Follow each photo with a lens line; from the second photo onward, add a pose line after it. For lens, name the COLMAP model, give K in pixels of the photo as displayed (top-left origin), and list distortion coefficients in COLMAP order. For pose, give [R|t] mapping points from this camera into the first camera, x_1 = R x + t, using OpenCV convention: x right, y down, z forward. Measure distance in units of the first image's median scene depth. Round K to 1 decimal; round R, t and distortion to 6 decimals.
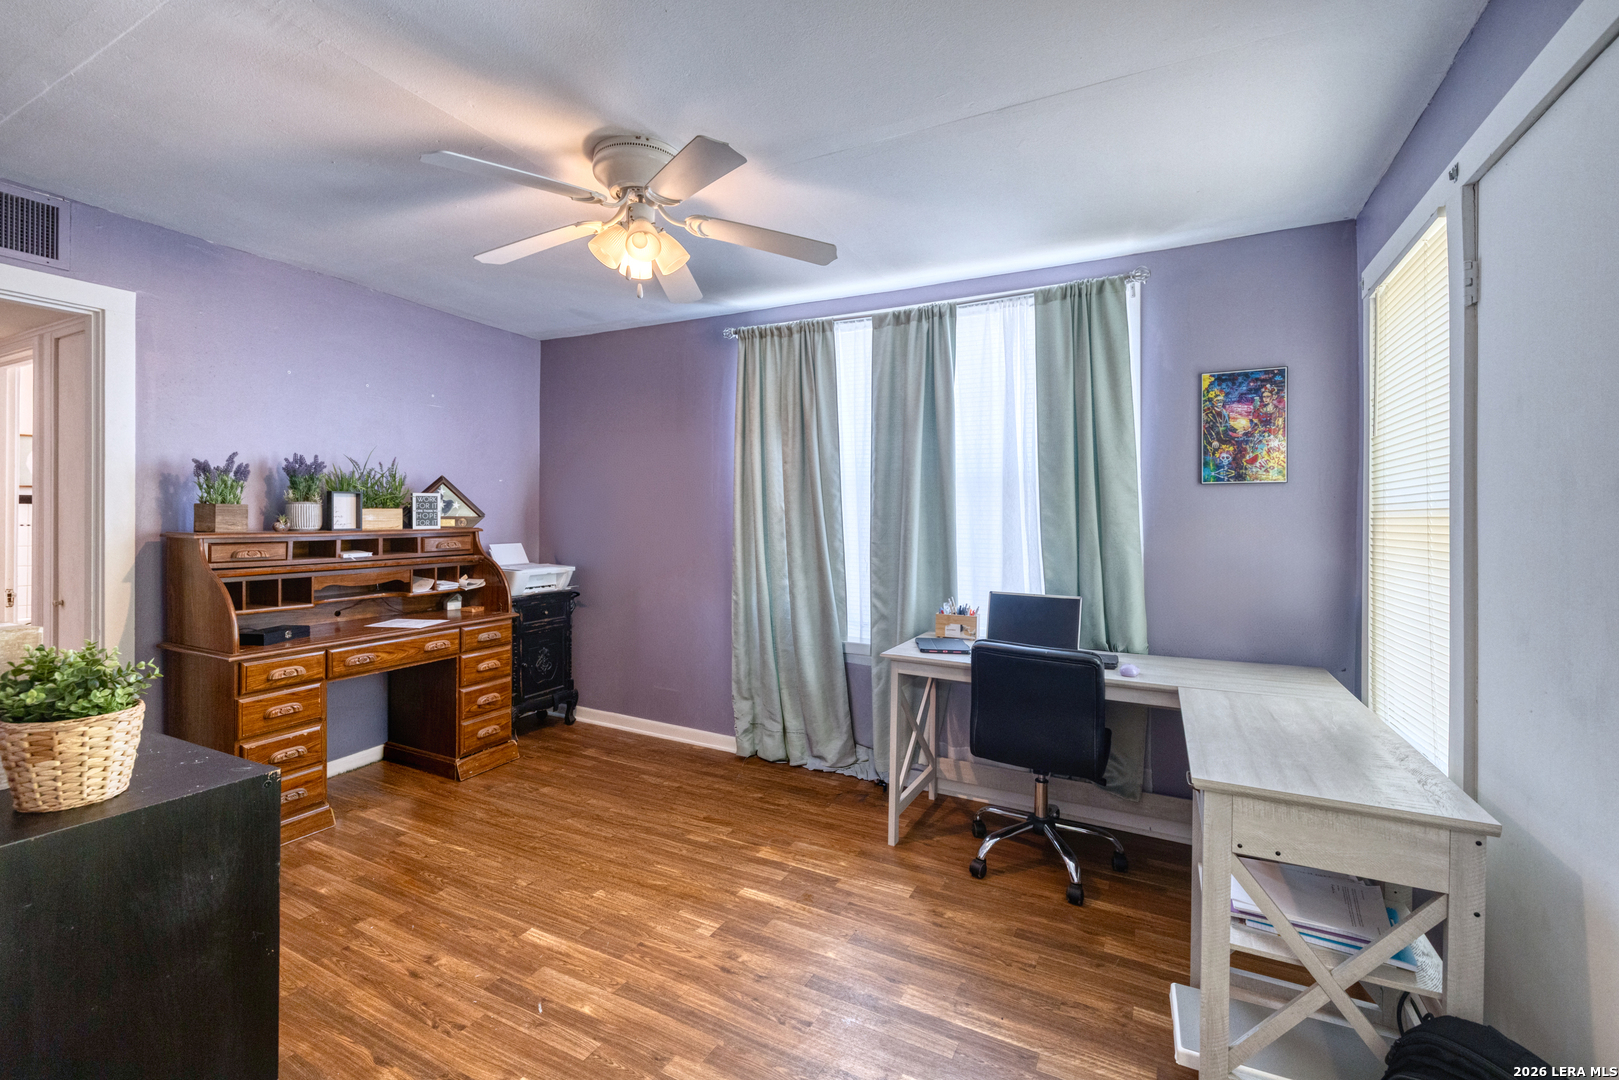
lens RADIAL K [[691.0, 0, 812.7], [0, 691.0, 519.1], [0, 0, 1]] dist [-0.000218, -0.000014]
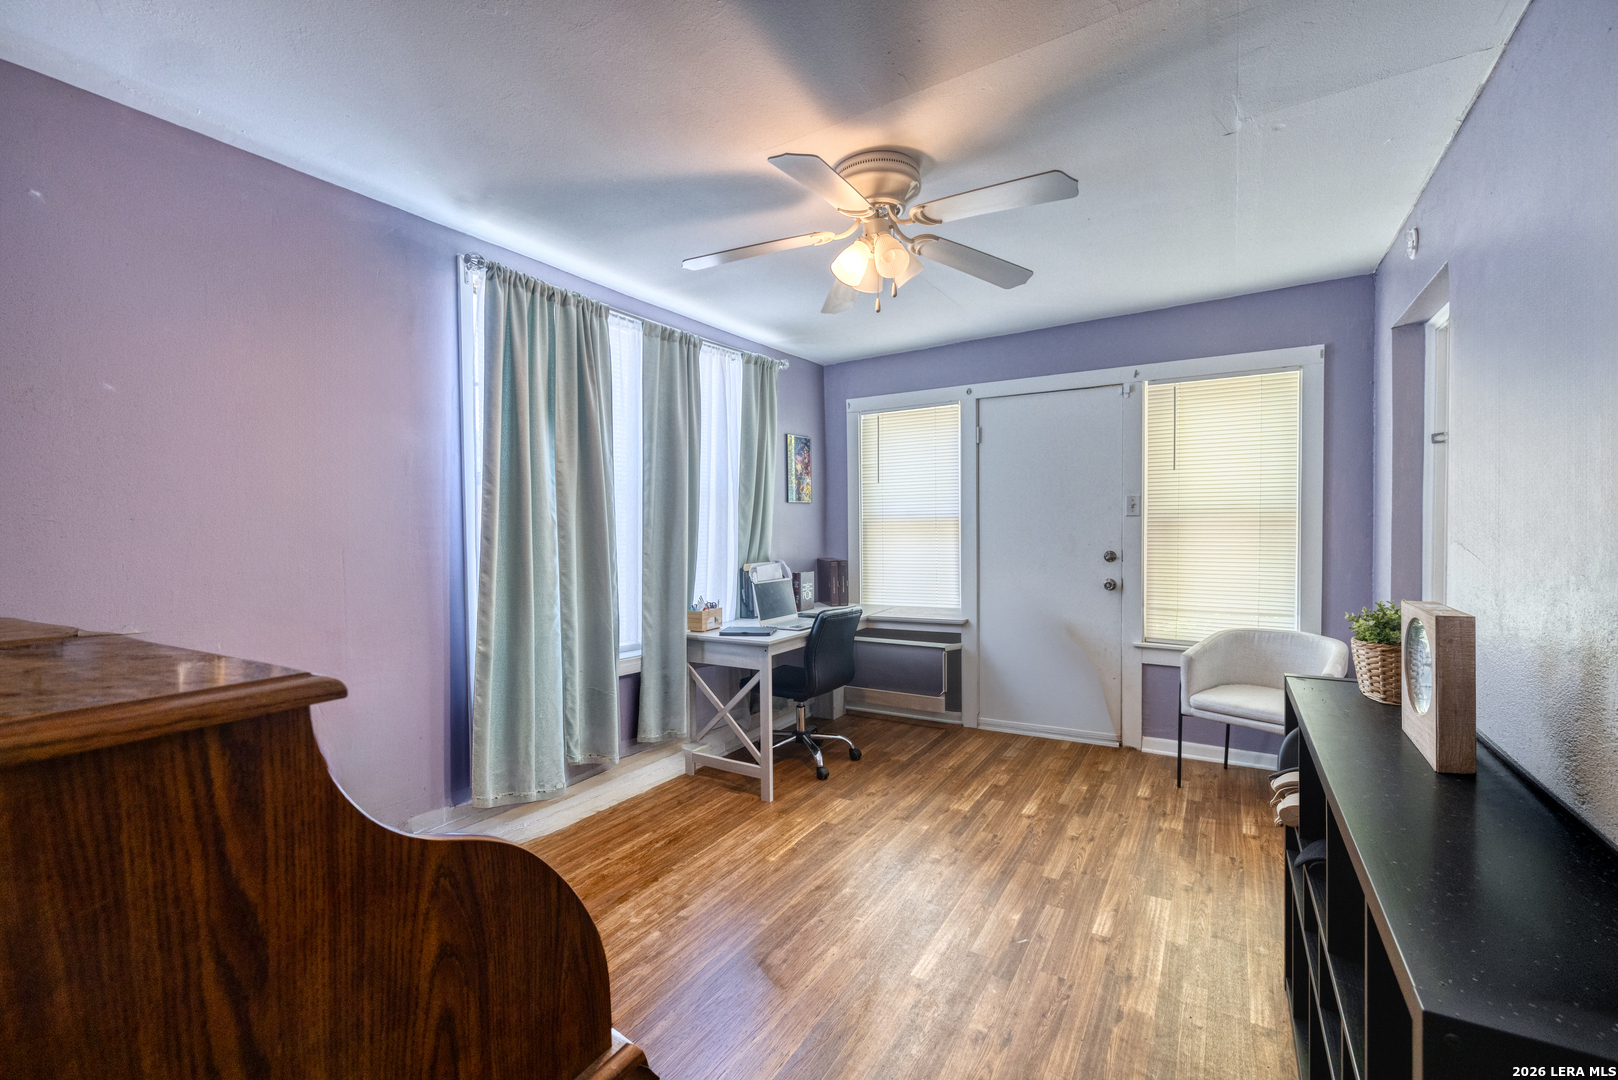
lens RADIAL K [[679.0, 0, 811.1], [0, 679.0, 536.1], [0, 0, 1]] dist [0.000508, -0.000177]
pose [[0.070887, -0.029106, 0.997060, -0.834683], [0.016572, 0.999471, 0.027998, -0.013060], [-0.997347, 0.014538, 0.071332, 0.678567]]
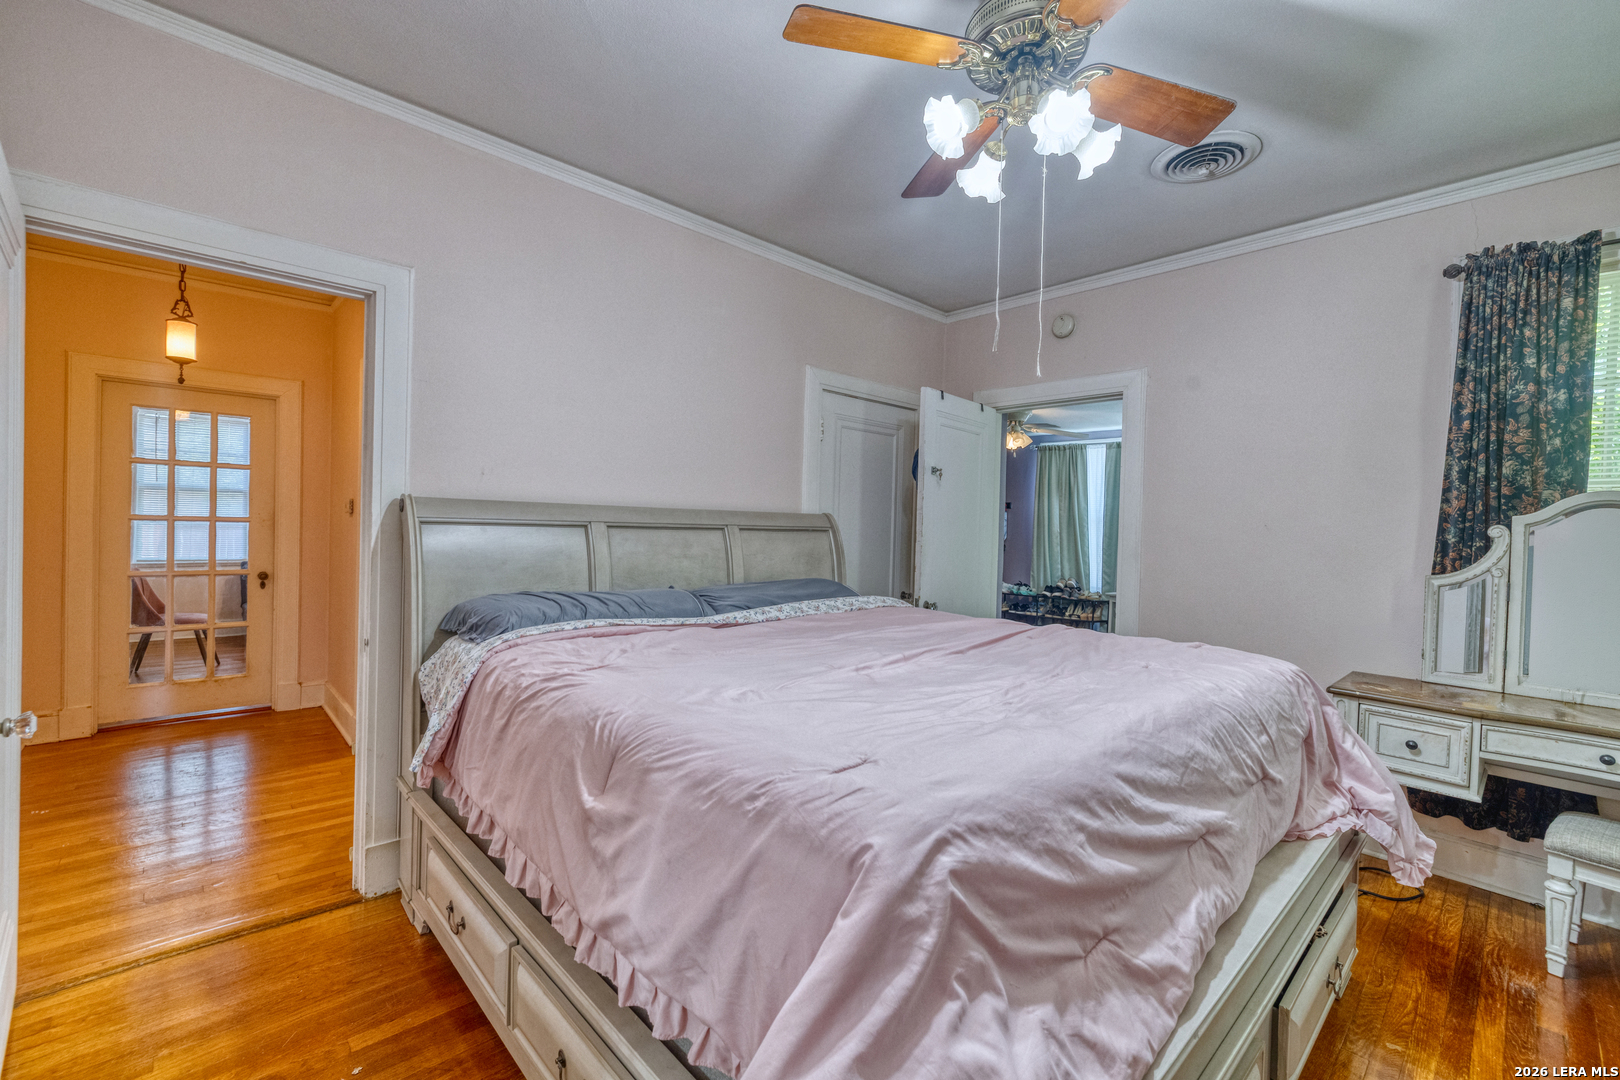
lens RADIAL K [[679.8, 0, 812.1], [0, 679.8, 536.1], [0, 0, 1]] dist [0.000508, -0.000177]
pose [[0.940969, 0.025263, -0.337549, -0.052383], [-0.024924, 0.999675, 0.005337, 0.006714], [0.337575, 0.003392, 0.941293, -1.283271]]
